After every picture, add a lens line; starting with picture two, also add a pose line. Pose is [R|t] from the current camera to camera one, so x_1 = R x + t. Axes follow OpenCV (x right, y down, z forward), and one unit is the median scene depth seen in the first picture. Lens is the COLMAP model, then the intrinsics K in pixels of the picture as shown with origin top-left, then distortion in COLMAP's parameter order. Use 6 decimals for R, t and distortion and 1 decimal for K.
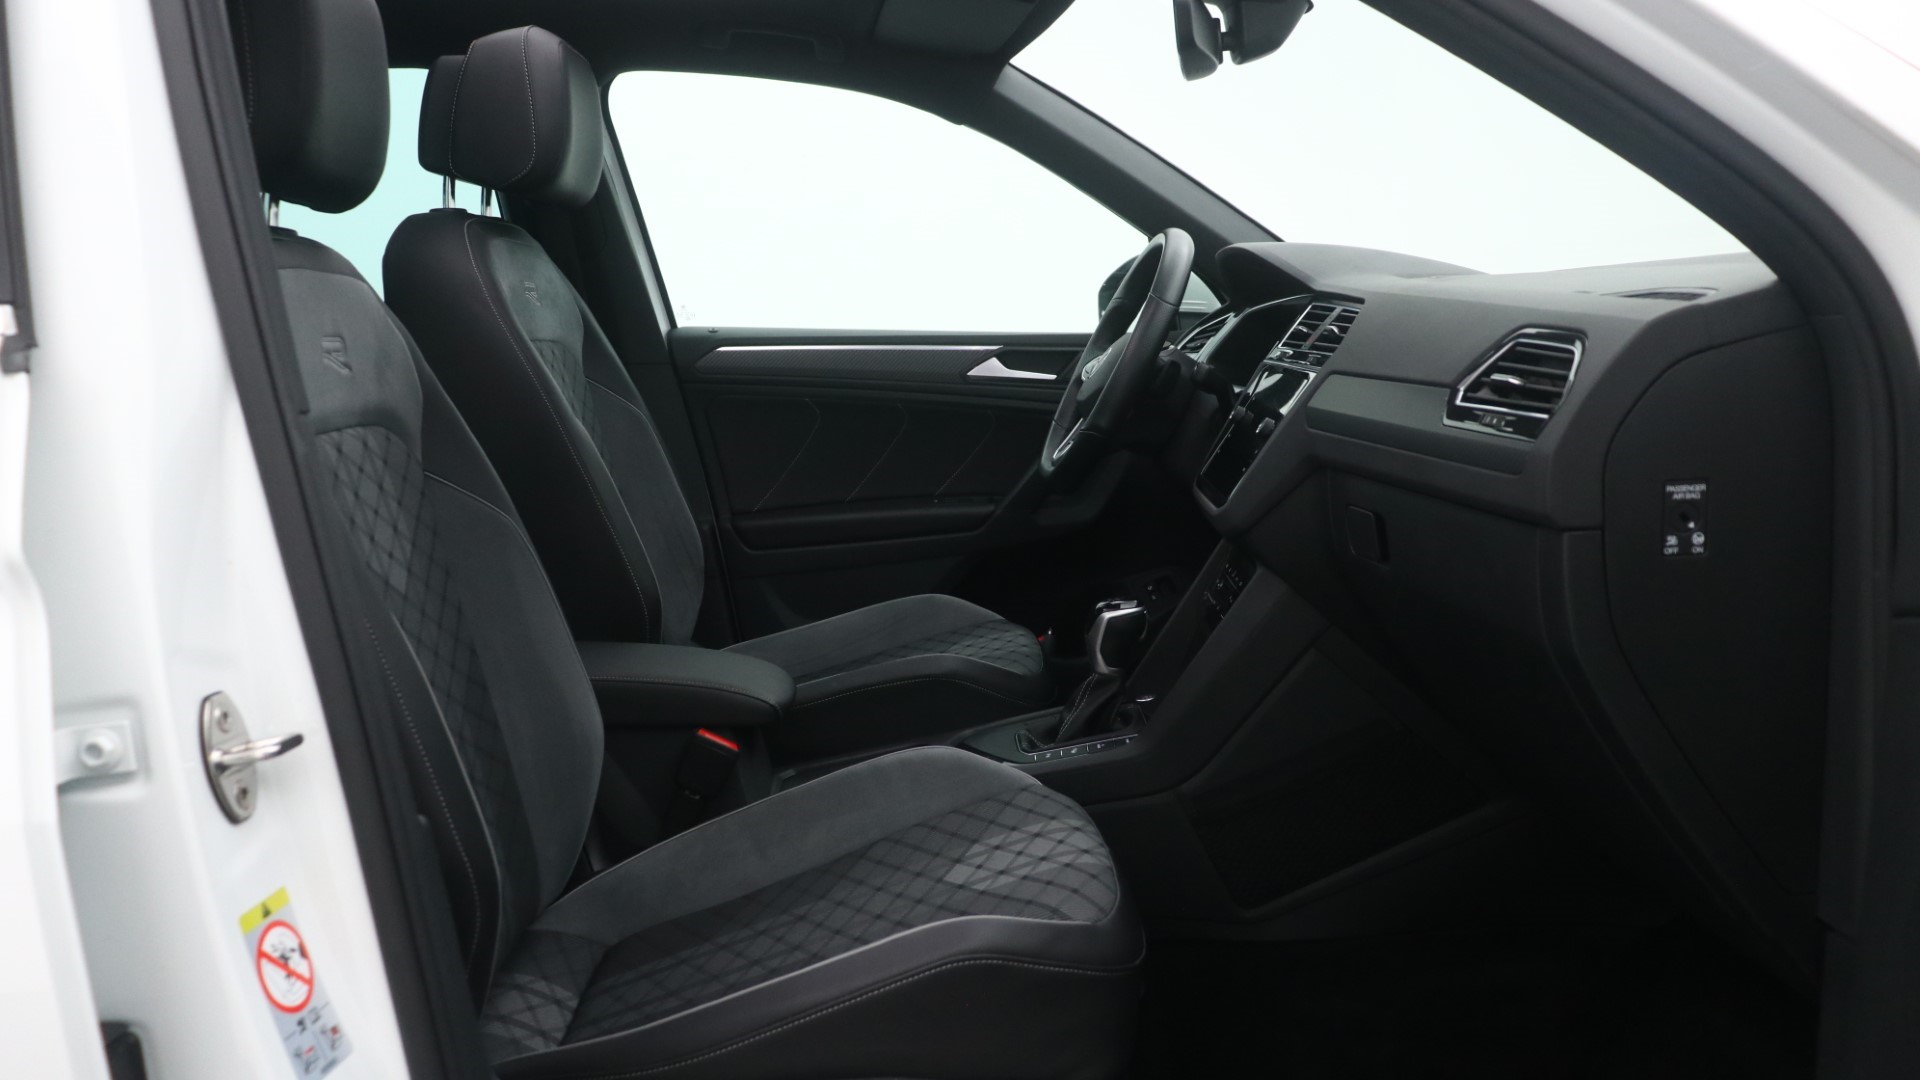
lens RADIAL K [[1465.9, 0, 967.8], [0, 1465.9, 541.0], [0, 0, 1]] dist [-0.021796, 0.027901]
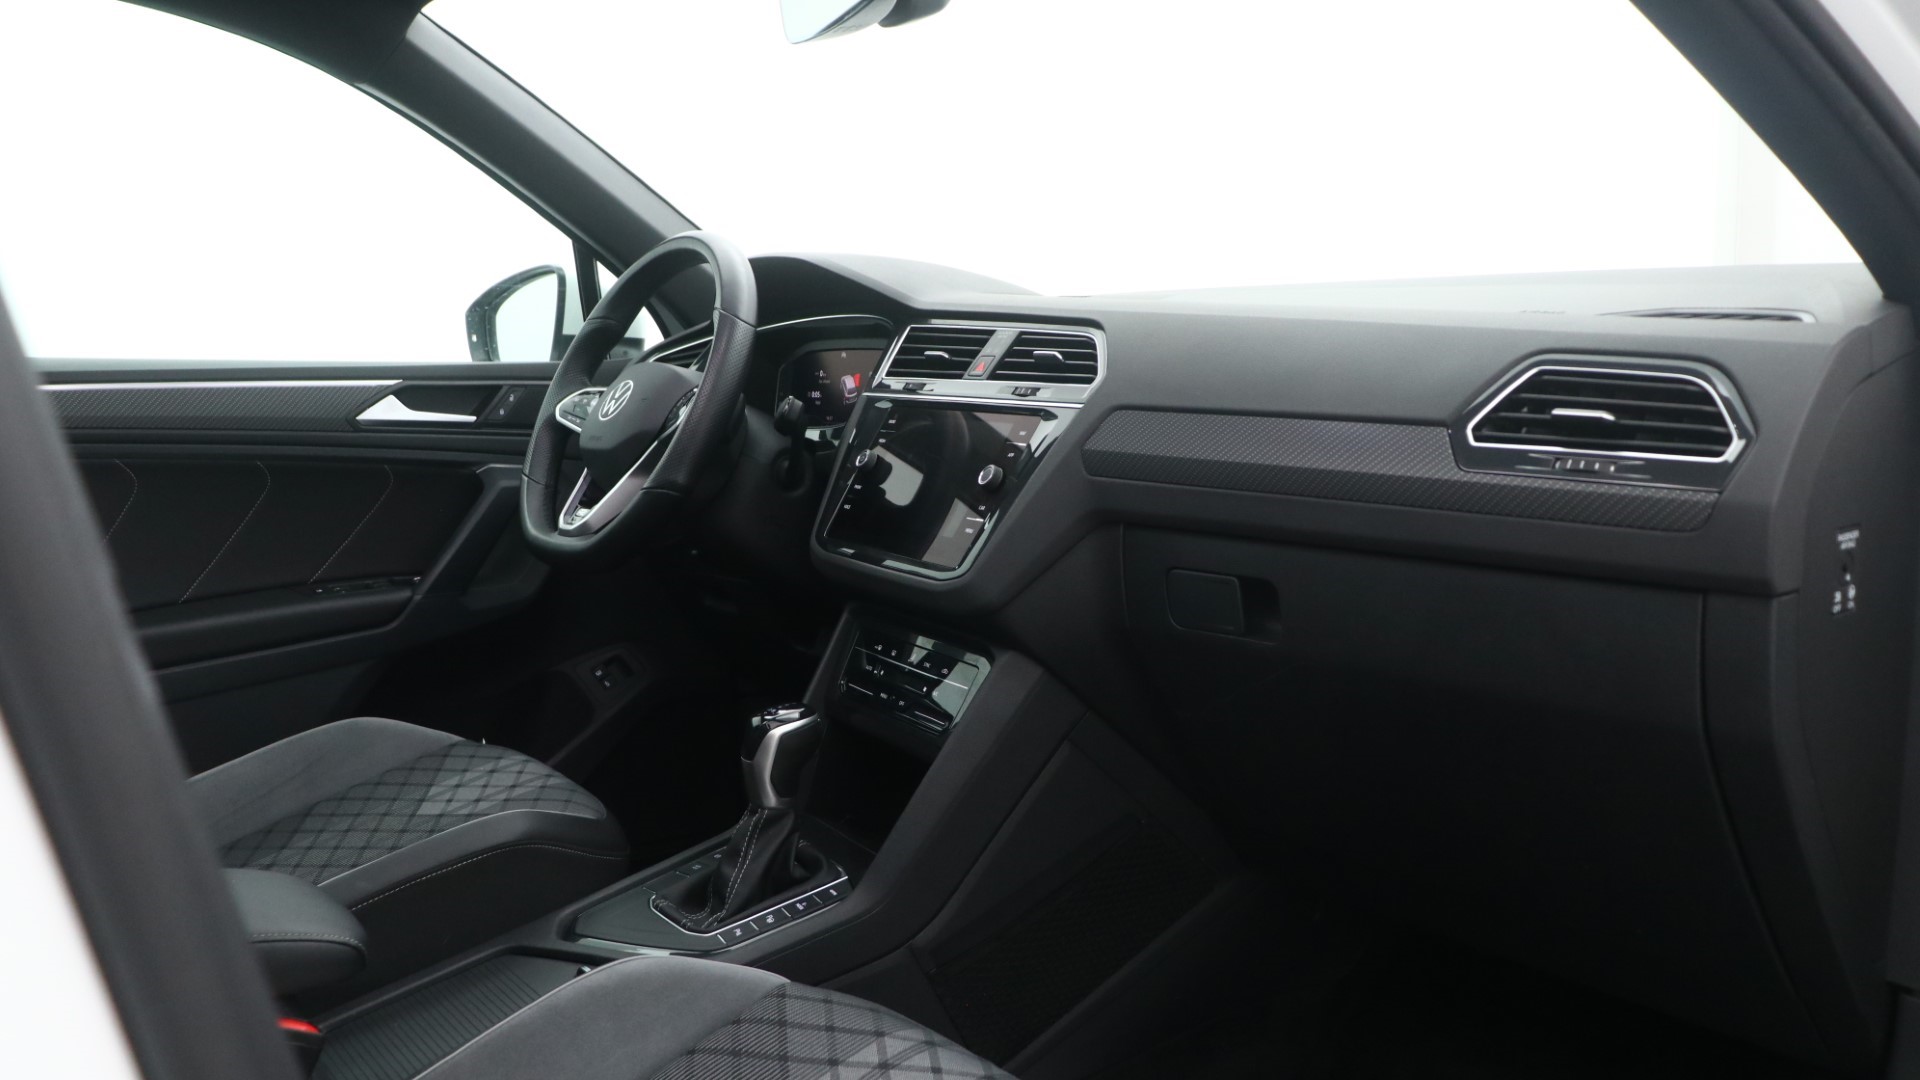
lens RADIAL K [[1465.9, 0, 947.7], [0, 1465.9, 575.7], [0, 0, 1]] dist [-0.021796, 0.027901]
pose [[0.833830, -0.081506, 0.545971, -0.238606], [0.079942, 0.996443, 0.026665, -0.043368], [-0.546202, 0.021412, 0.837380, 0.310631]]
